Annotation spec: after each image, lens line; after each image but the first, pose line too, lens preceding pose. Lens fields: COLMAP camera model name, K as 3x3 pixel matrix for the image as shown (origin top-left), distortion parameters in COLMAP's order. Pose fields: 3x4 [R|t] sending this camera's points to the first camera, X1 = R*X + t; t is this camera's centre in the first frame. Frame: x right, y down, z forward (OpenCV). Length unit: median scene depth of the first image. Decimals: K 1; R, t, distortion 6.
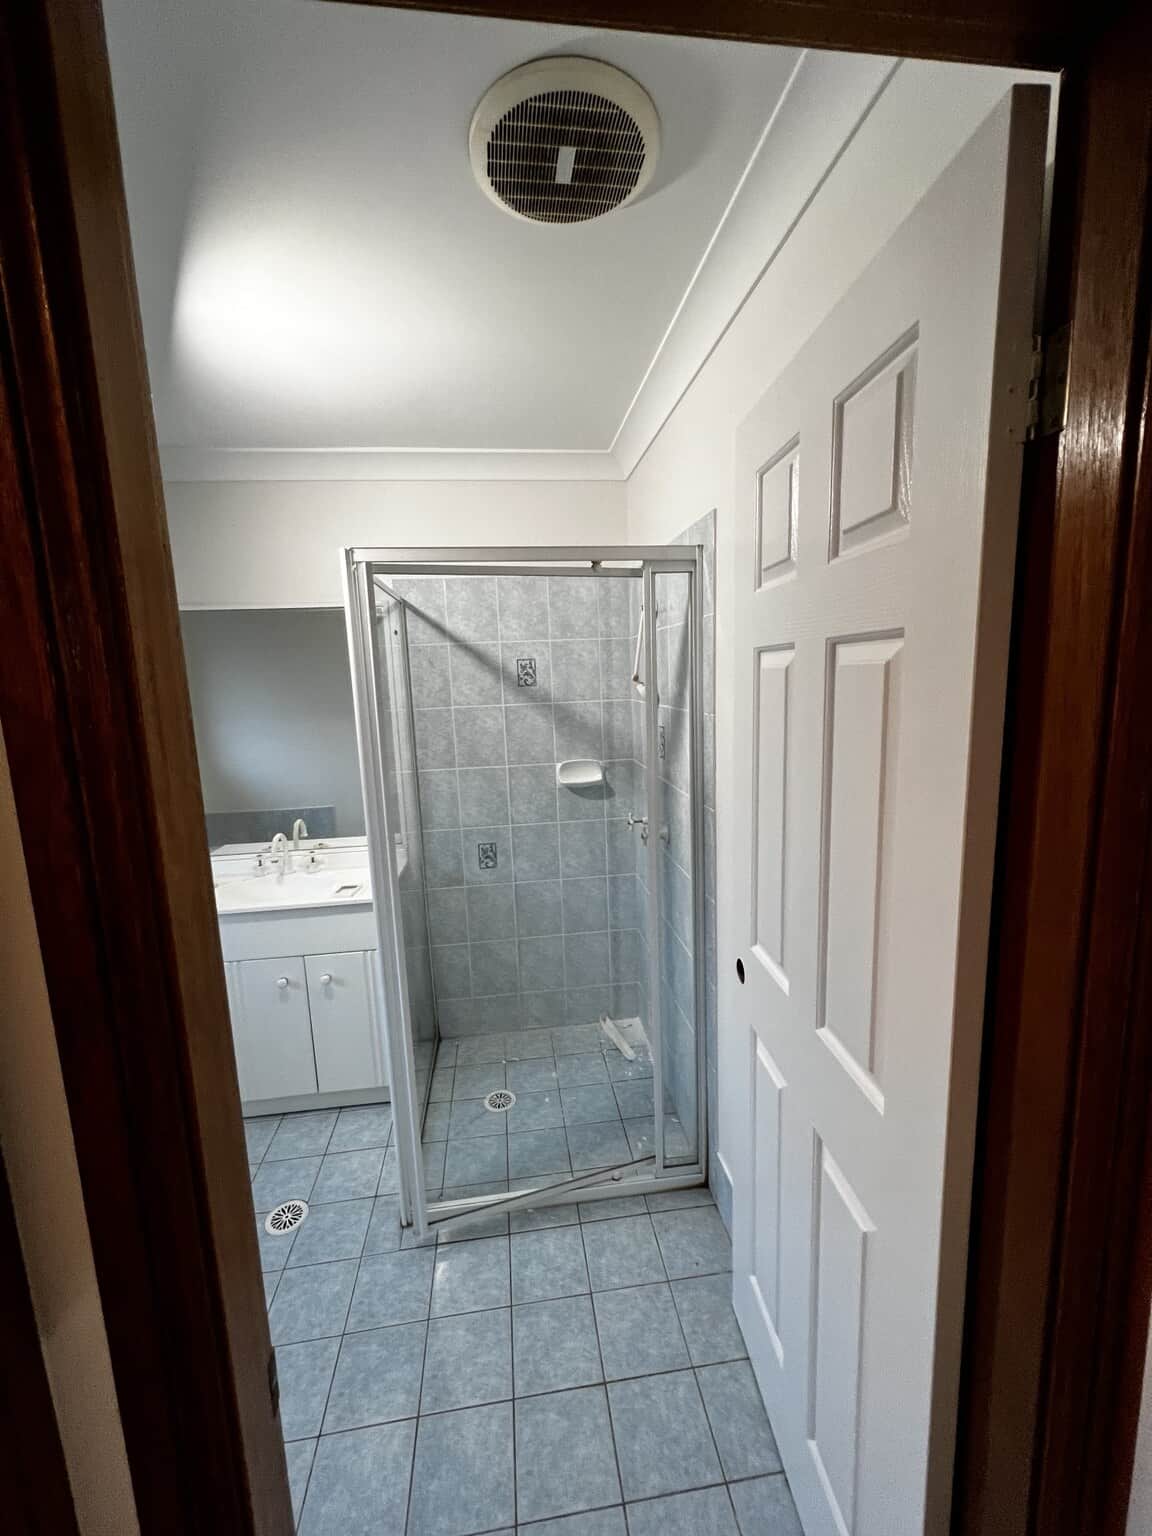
lens RADIAL K [[614.3, 0, 576.0], [0, 614.3, 768.0], [0, 0, 1]] dist [0.000753, -0.000070]
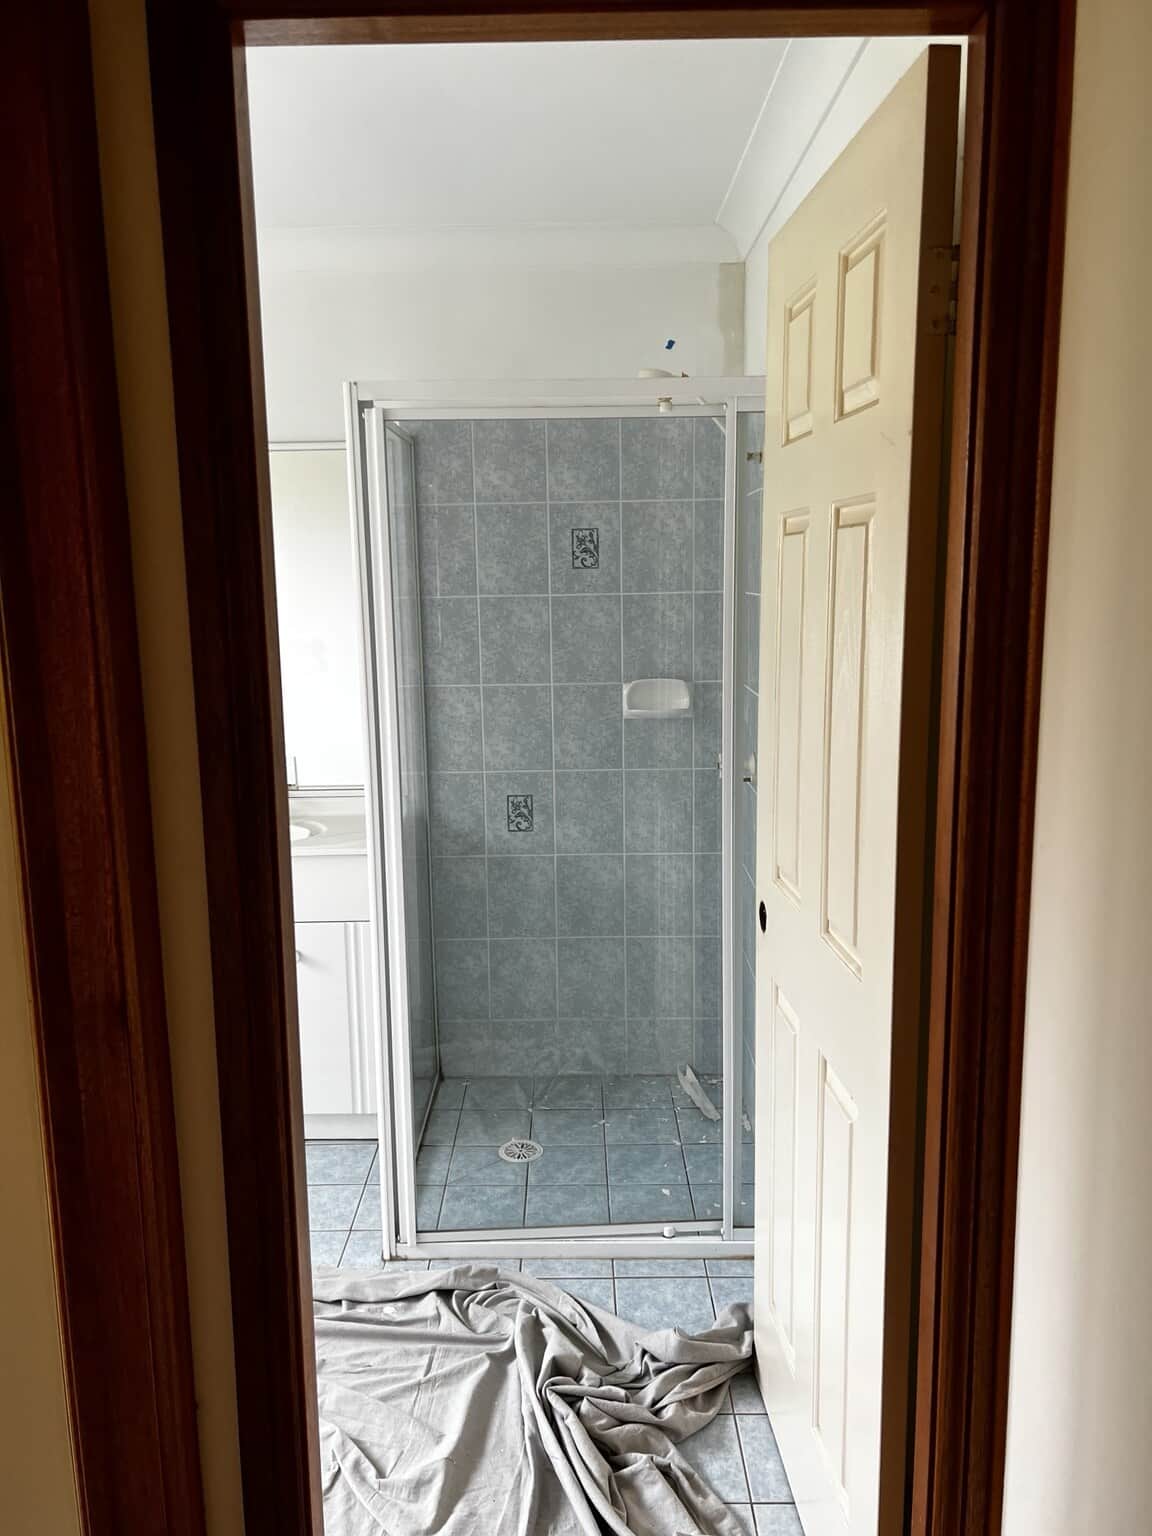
lens RADIAL K [[1146.9, 0, 576.0], [0, 1146.9, 768.0], [0, 0, 1]] dist [0.088834, -0.000759]
pose [[0.992135, 0.043789, -0.117262, 0.071767], [-0.040665, 0.998755, 0.028905, 0.054181], [0.118382, -0.023909, 0.992680, -0.290847]]
